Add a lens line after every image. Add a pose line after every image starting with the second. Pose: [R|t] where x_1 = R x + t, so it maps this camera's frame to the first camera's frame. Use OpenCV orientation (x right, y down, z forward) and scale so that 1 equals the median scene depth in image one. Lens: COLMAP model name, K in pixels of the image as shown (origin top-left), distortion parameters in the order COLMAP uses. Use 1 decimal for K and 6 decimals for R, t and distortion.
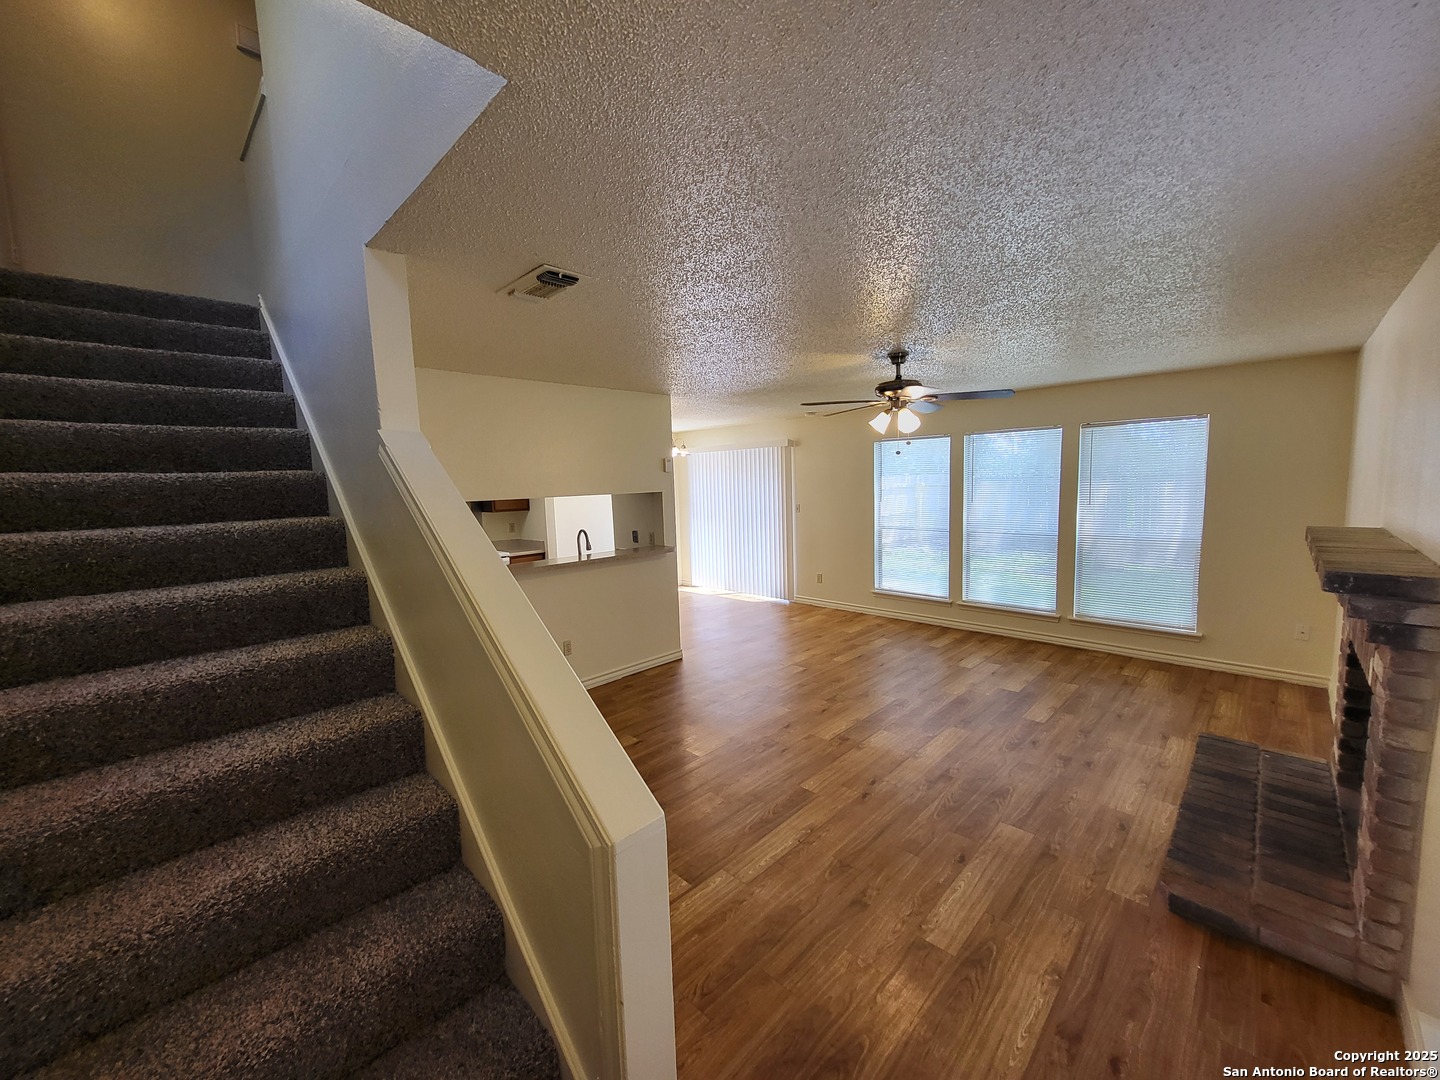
lens RADIAL K [[562.3, 0, 713.1], [0, 562.3, 541.9], [0, 0, 1]] dist [-0.002693, -0.000359]
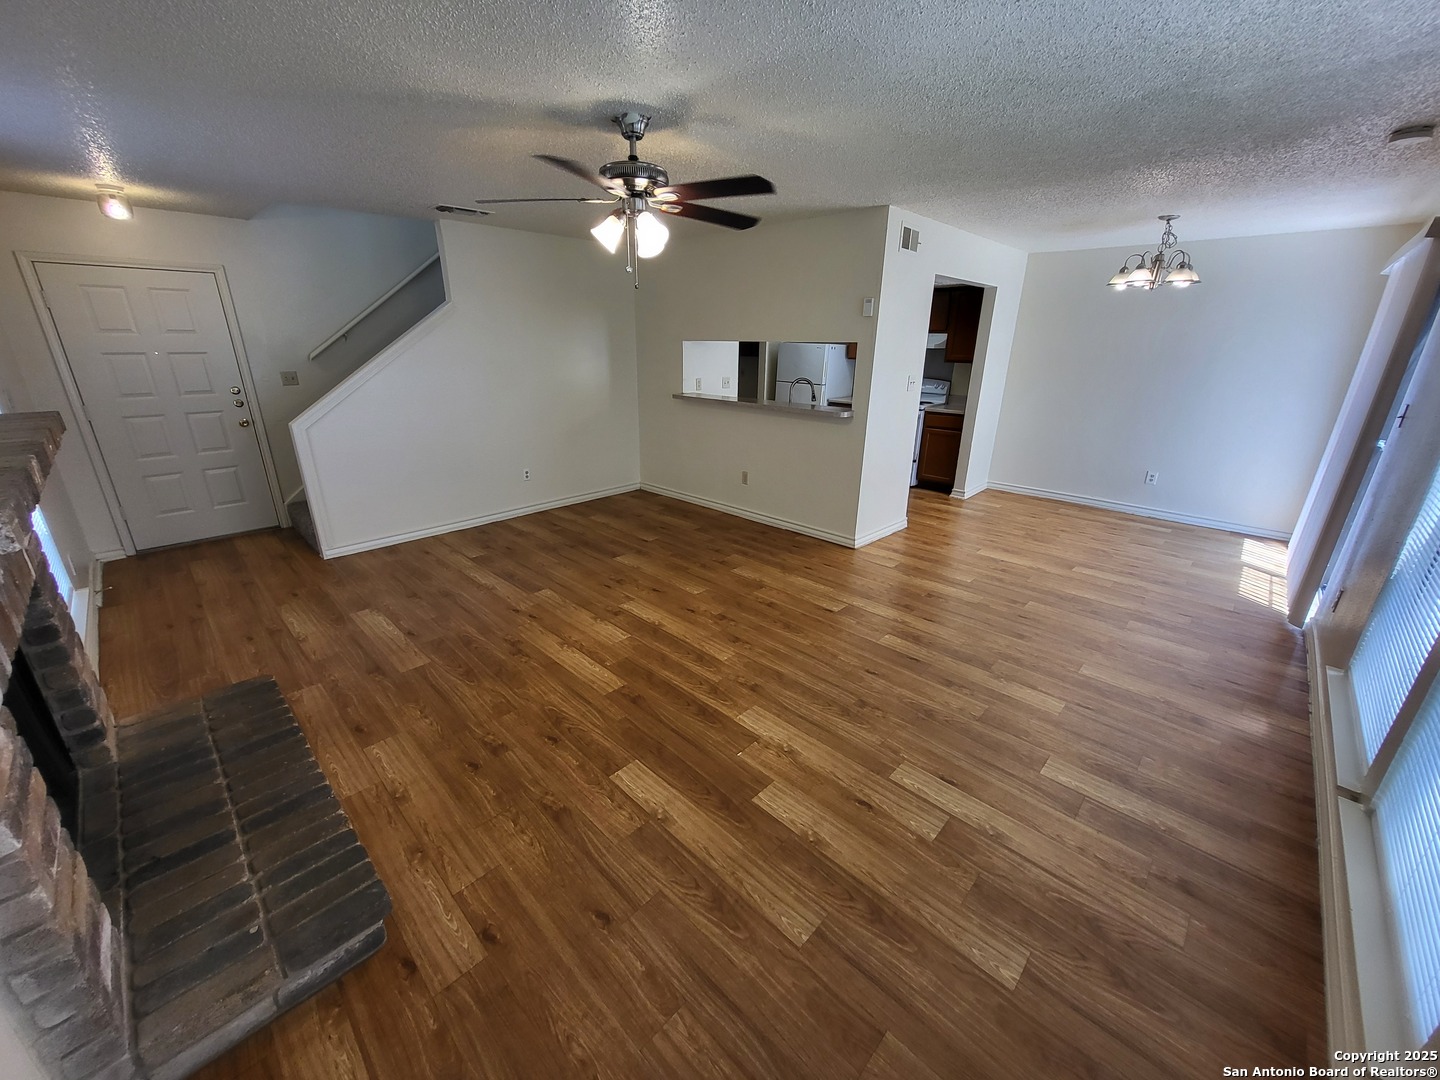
lens RADIAL K [[562.3, 0, 713.1], [0, 562.3, 541.9], [0, 0, 1]] dist [-0.002693, -0.000359]
pose [[0.013683, 0.368199, -0.929646, 0.949412], [-0.118569, 0.923771, 0.364127, -0.115230], [0.992852, 0.105245, 0.056297, 0.956971]]
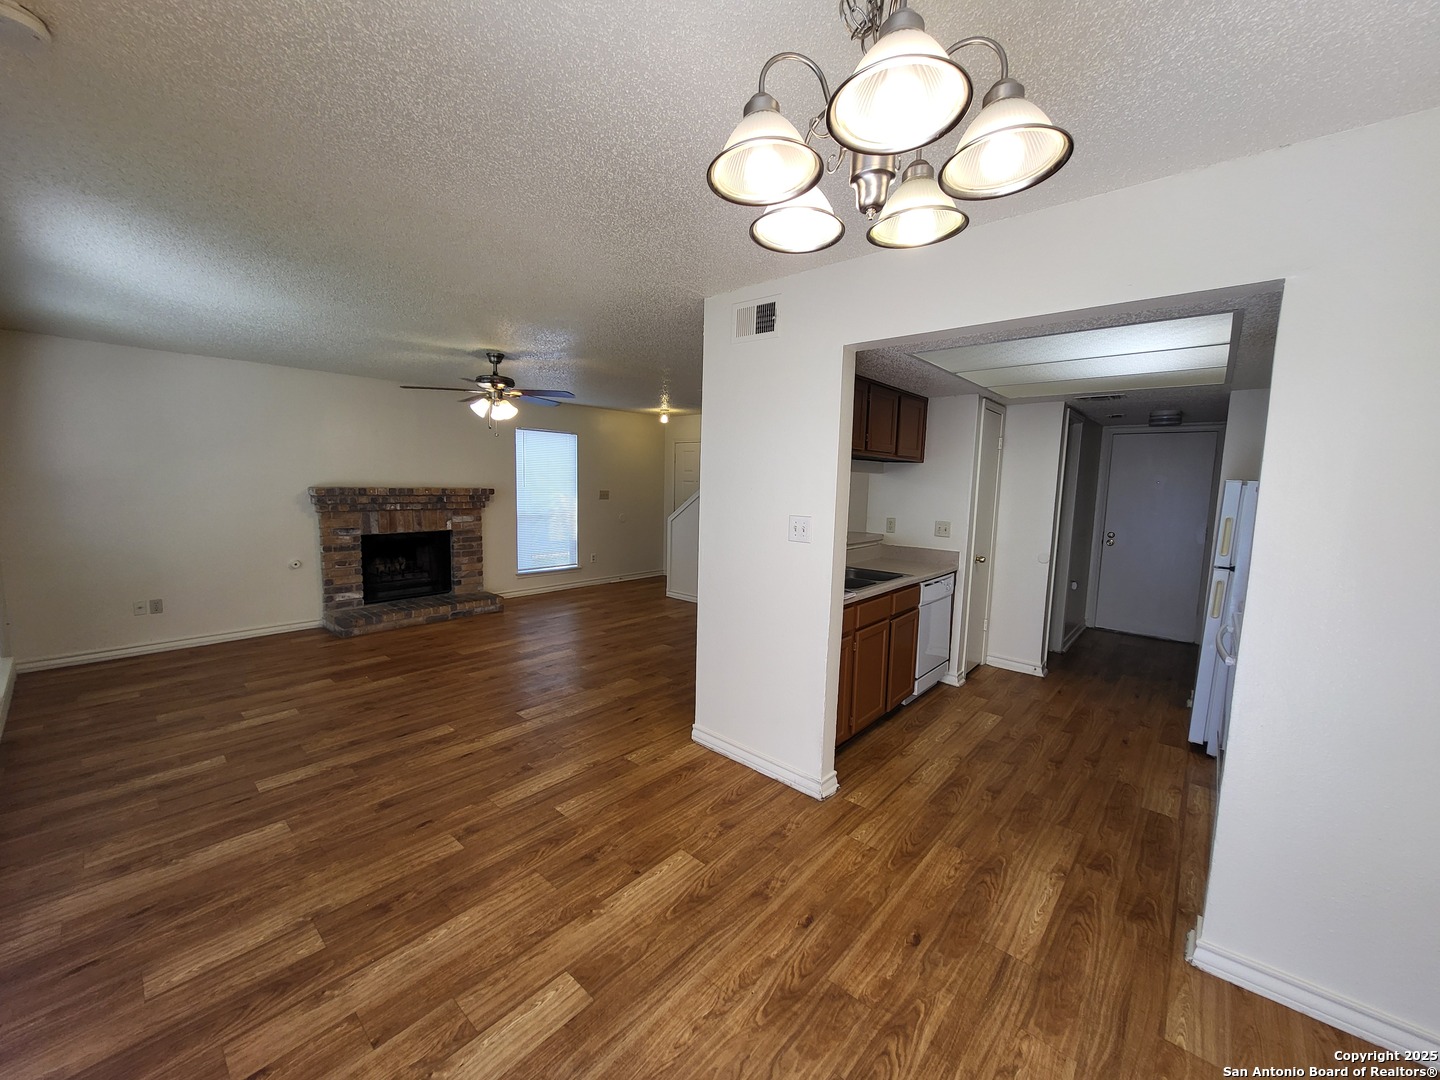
lens RADIAL K [[562.3, 0, 713.1], [0, 562.3, 541.9], [0, 0, 1]] dist [-0.002693, -0.000359]
pose [[-0.997945, 0.016595, -0.061892, -0.056853], [0.002634, 0.975689, 0.219145, -0.175827], [0.064024, 0.218532, -0.973727, 2.007382]]
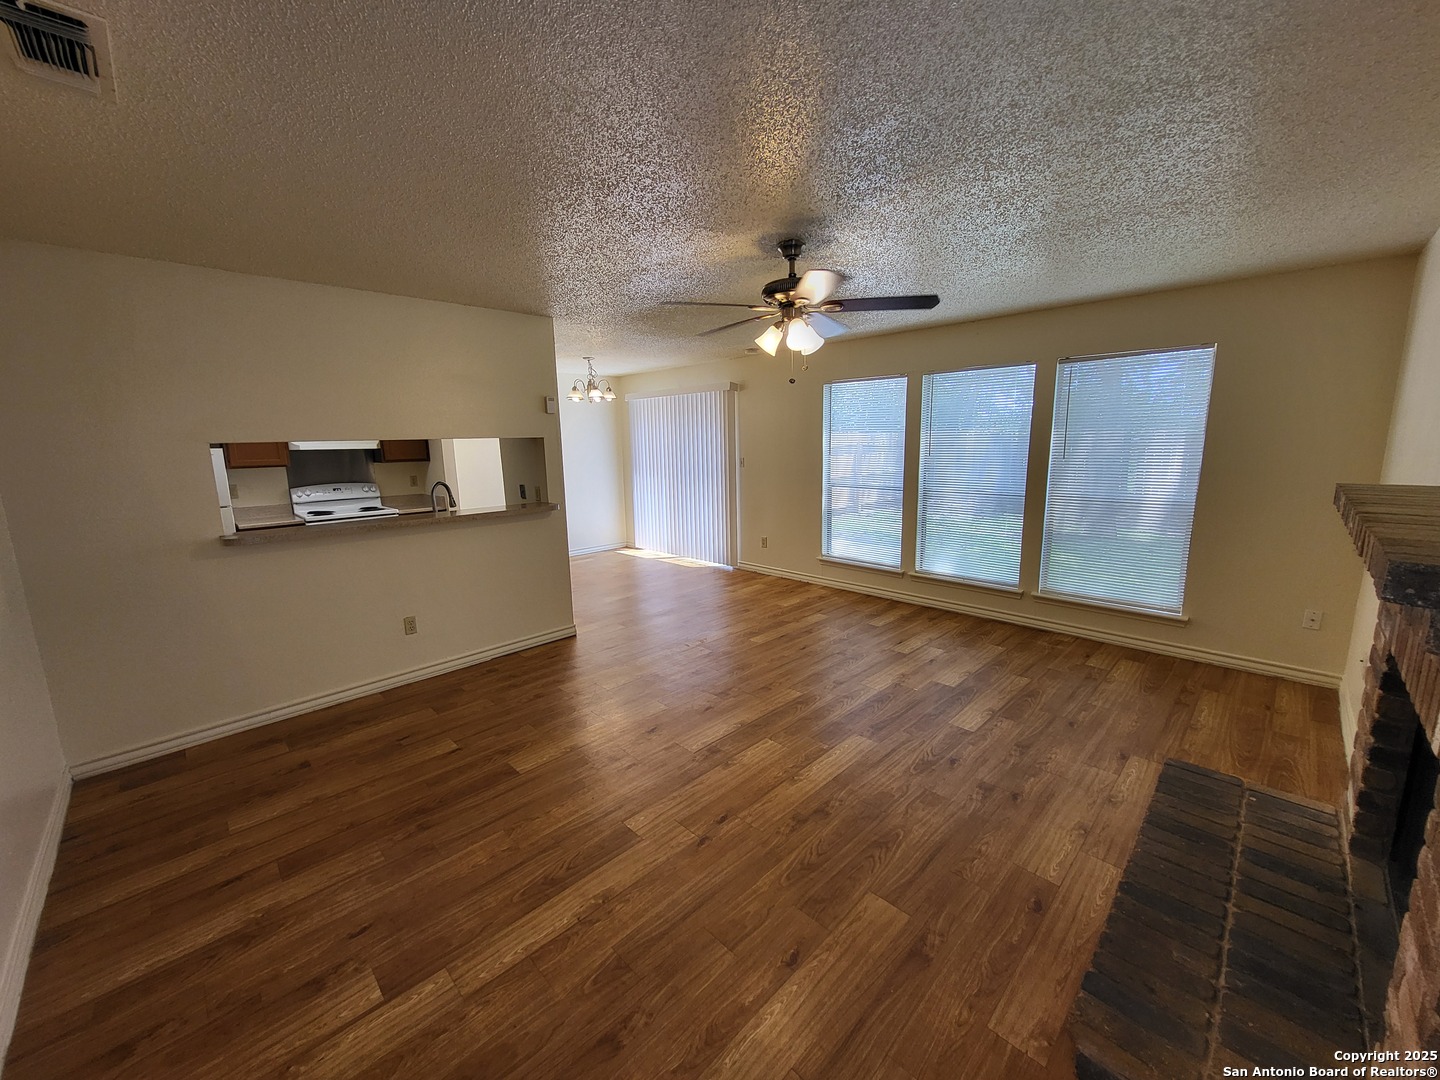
lens RADIAL K [[562.3, 0, 713.1], [0, 562.3, 541.9], [0, 0, 1]] dist [-0.002693, -0.000359]
pose [[0.999898, 0.012069, -0.007586, 0.205275], [-0.011492, 0.997345, 0.071915, 0.002464], [0.008433, -0.071820, 0.997382, 0.207472]]
